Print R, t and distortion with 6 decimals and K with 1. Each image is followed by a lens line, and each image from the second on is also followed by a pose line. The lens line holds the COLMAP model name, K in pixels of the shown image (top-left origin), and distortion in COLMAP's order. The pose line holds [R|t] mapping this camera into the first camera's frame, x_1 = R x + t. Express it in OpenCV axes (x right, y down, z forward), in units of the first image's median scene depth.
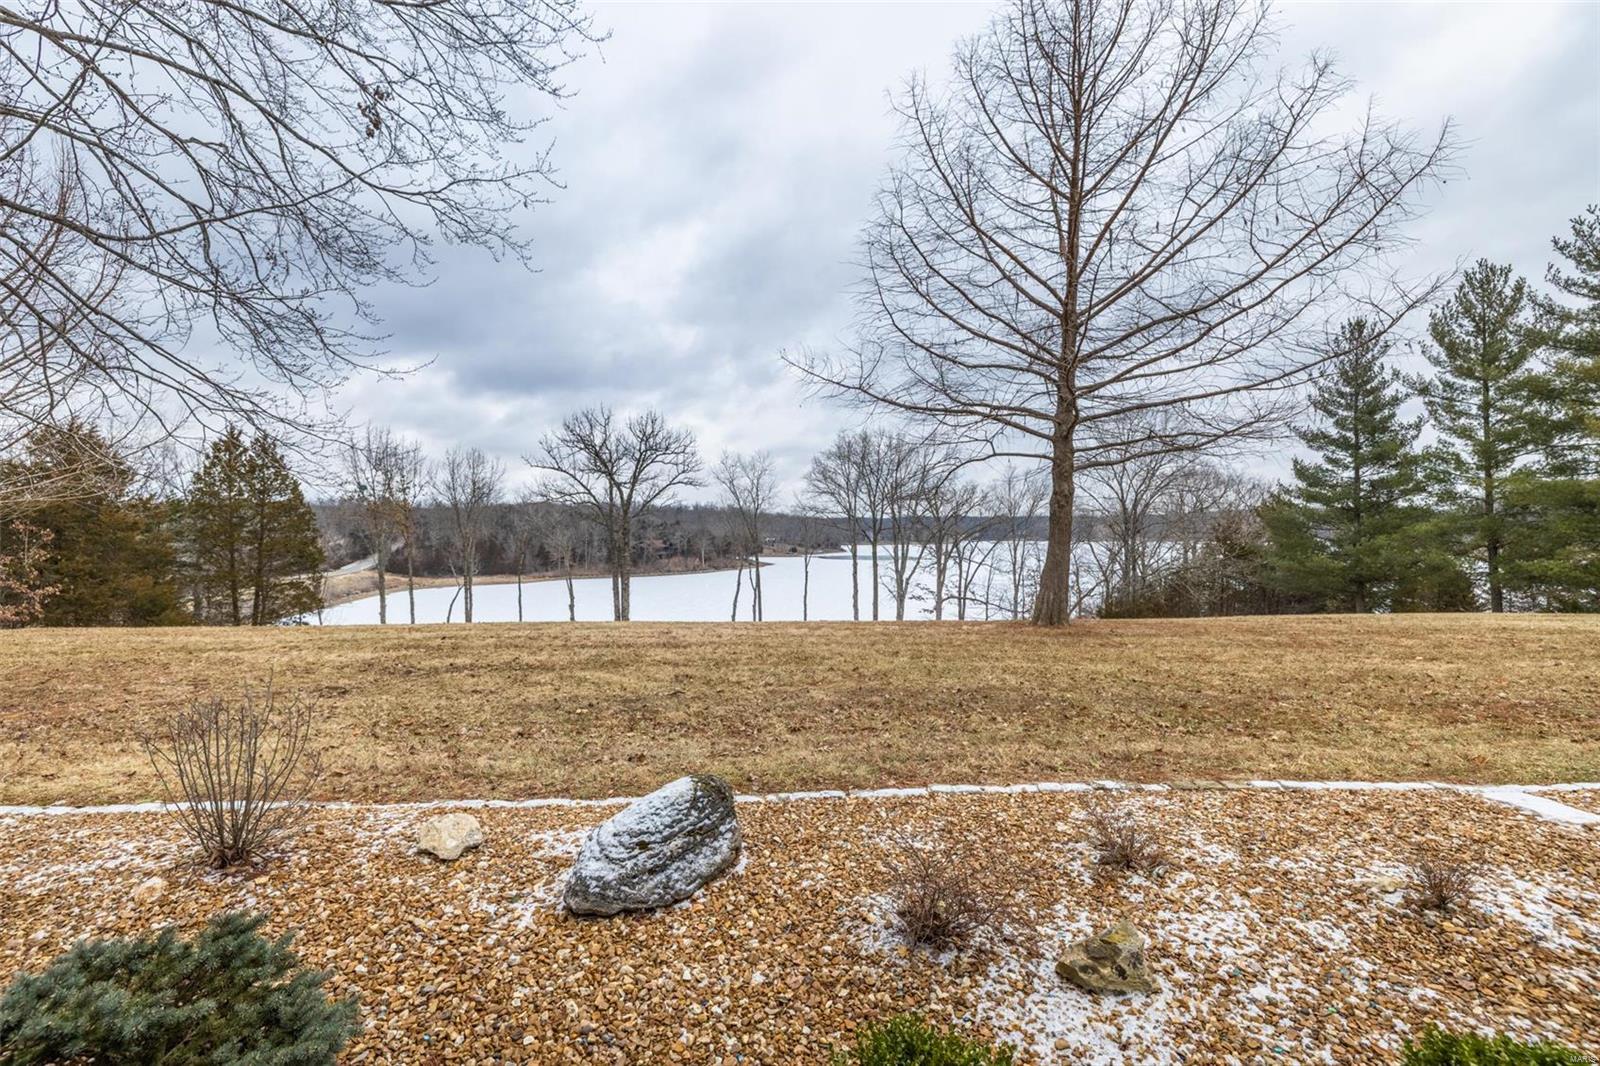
lens RADIAL K [[663.8, 0, 799.6], [0, 663.8, 535.7], [0, 0, 1]] dist [-0.001457, -0.000070]
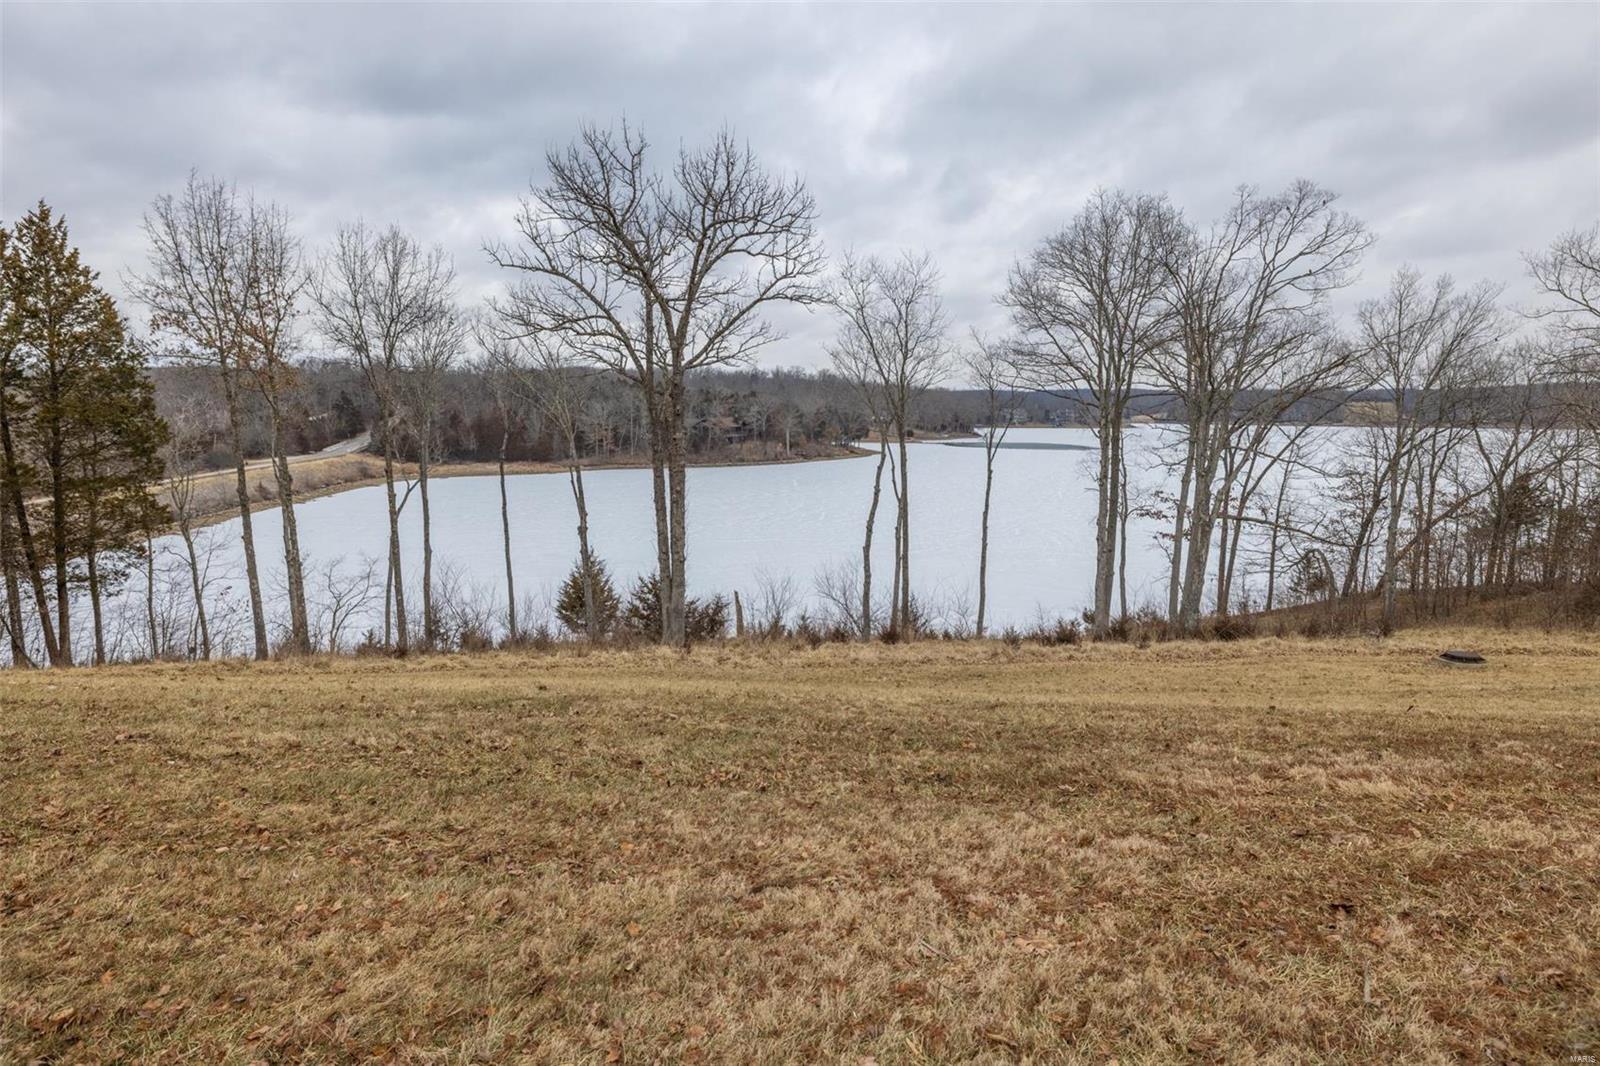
lens RADIAL K [[891.0, 0, 800.1], [0, 891.0, 531.7], [0, 0, 1]] dist [0.000089, -0.000552]
pose [[0.991802, 0.025587, -0.125199, -0.063198], [-0.008903, 0.991204, 0.132046, 0.008389], [0.127476, -0.129849, 0.983305, 0.259863]]
